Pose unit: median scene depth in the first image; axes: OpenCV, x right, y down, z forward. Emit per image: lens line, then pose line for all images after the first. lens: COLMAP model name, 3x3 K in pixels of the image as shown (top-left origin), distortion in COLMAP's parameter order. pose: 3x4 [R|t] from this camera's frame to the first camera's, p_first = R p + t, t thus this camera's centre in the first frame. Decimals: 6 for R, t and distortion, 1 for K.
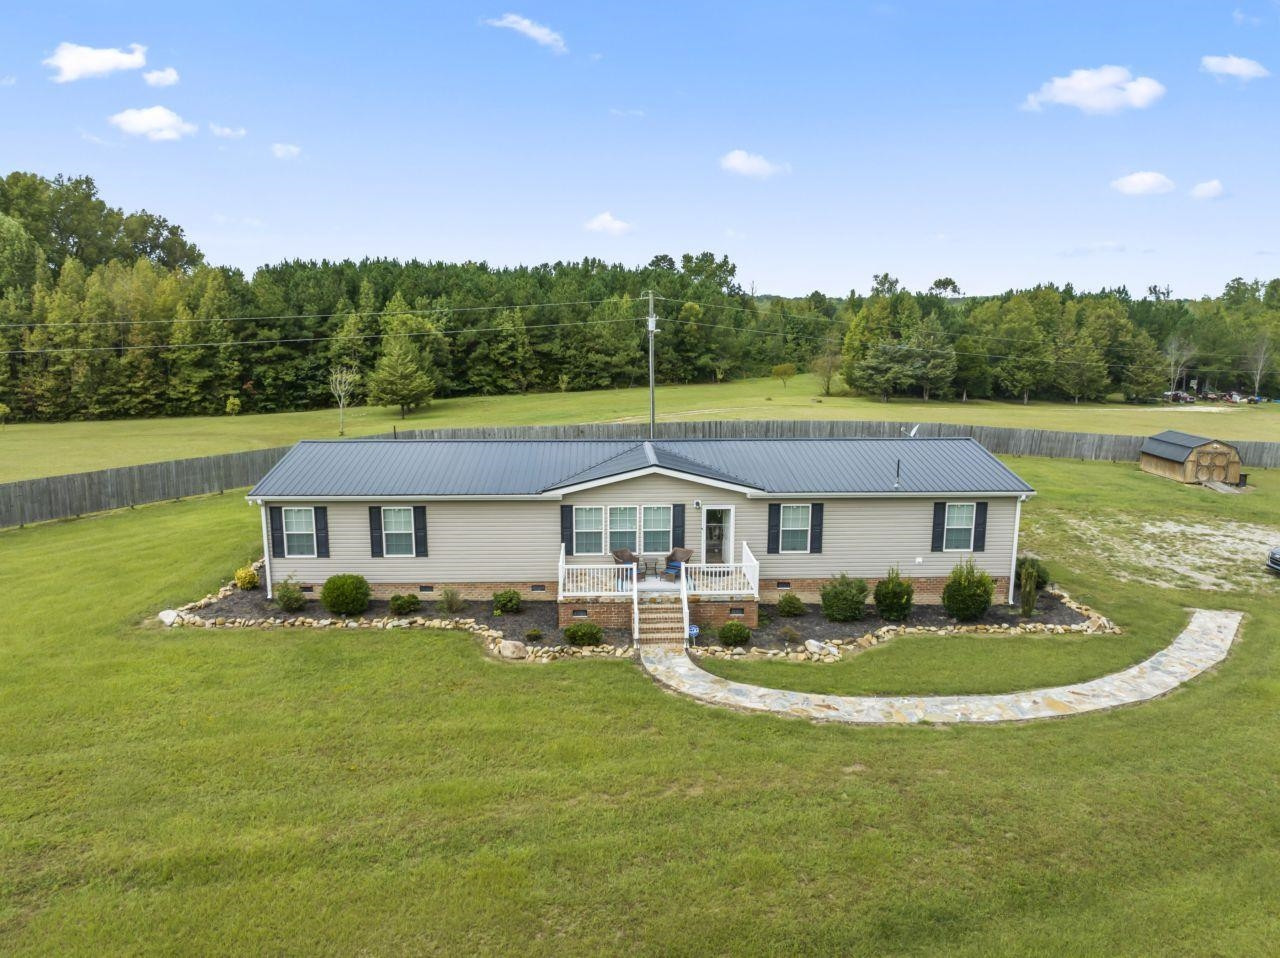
lens RADIAL K [[901.4, 0, 641.2], [0, 901.4, 474.2], [0, 0, 1]] dist [-0.038473, -0.003862]
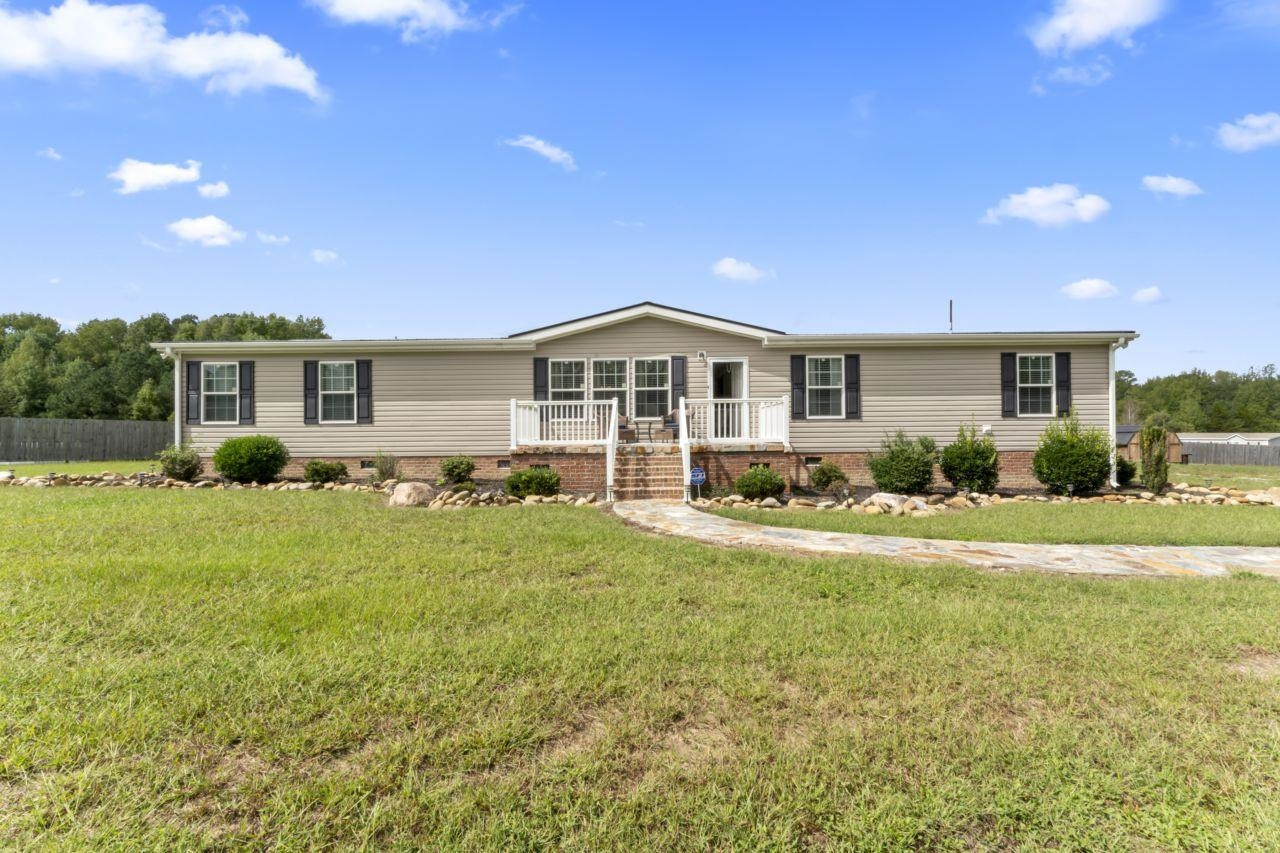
lens RADIAL K [[535.2, 0, 641.5], [0, 535.2, 432.9], [0, 0, 1]] dist [-0.003152, 0.000346]
pose [[0.998298, -0.012308, -0.057000, 0.034410], [0.001770, 0.983416, -0.181357, 0.184337], [0.058287, 0.180947, 0.981764, 0.524591]]
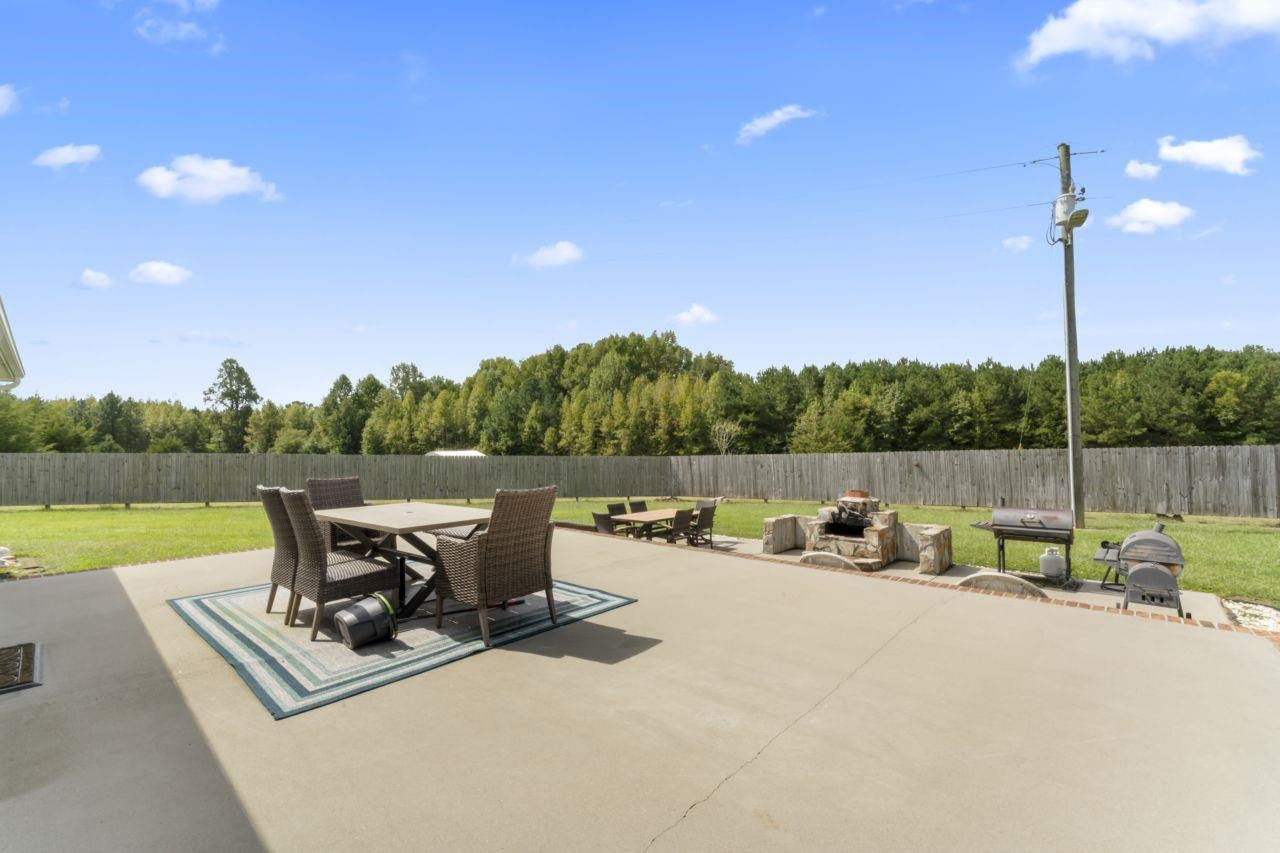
lens RADIAL K [[538.3, 0, 640.1], [0, 538.3, 442.0], [0, 0, 1]] dist [-0.000536, -0.000178]
pose [[0.713584, -0.015953, -0.700388, 0.075594], [-0.111650, 0.984373, -0.136175, 0.006859], [0.691615, 0.175371, 0.700652, 1.322888]]
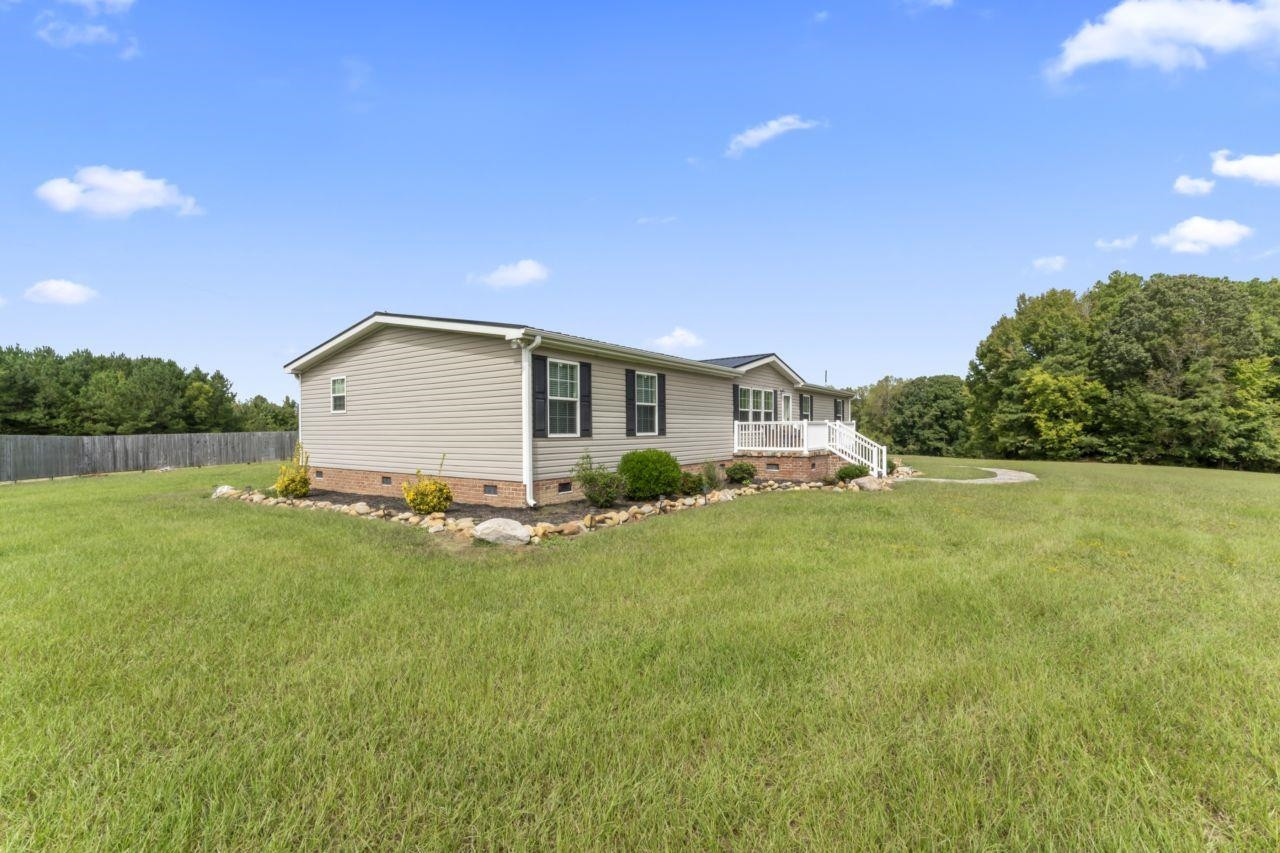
lens RADIAL K [[529.0, 0, 642.0], [0, 529.0, 428.3], [0, 0, 1]] dist [0.000825, 0.000123]
pose [[0.610093, -0.007742, 0.792292, -0.633735], [0.152691, 0.982357, -0.107978, 0.132974], [-0.777478, 0.186852, 0.600511, 0.695952]]
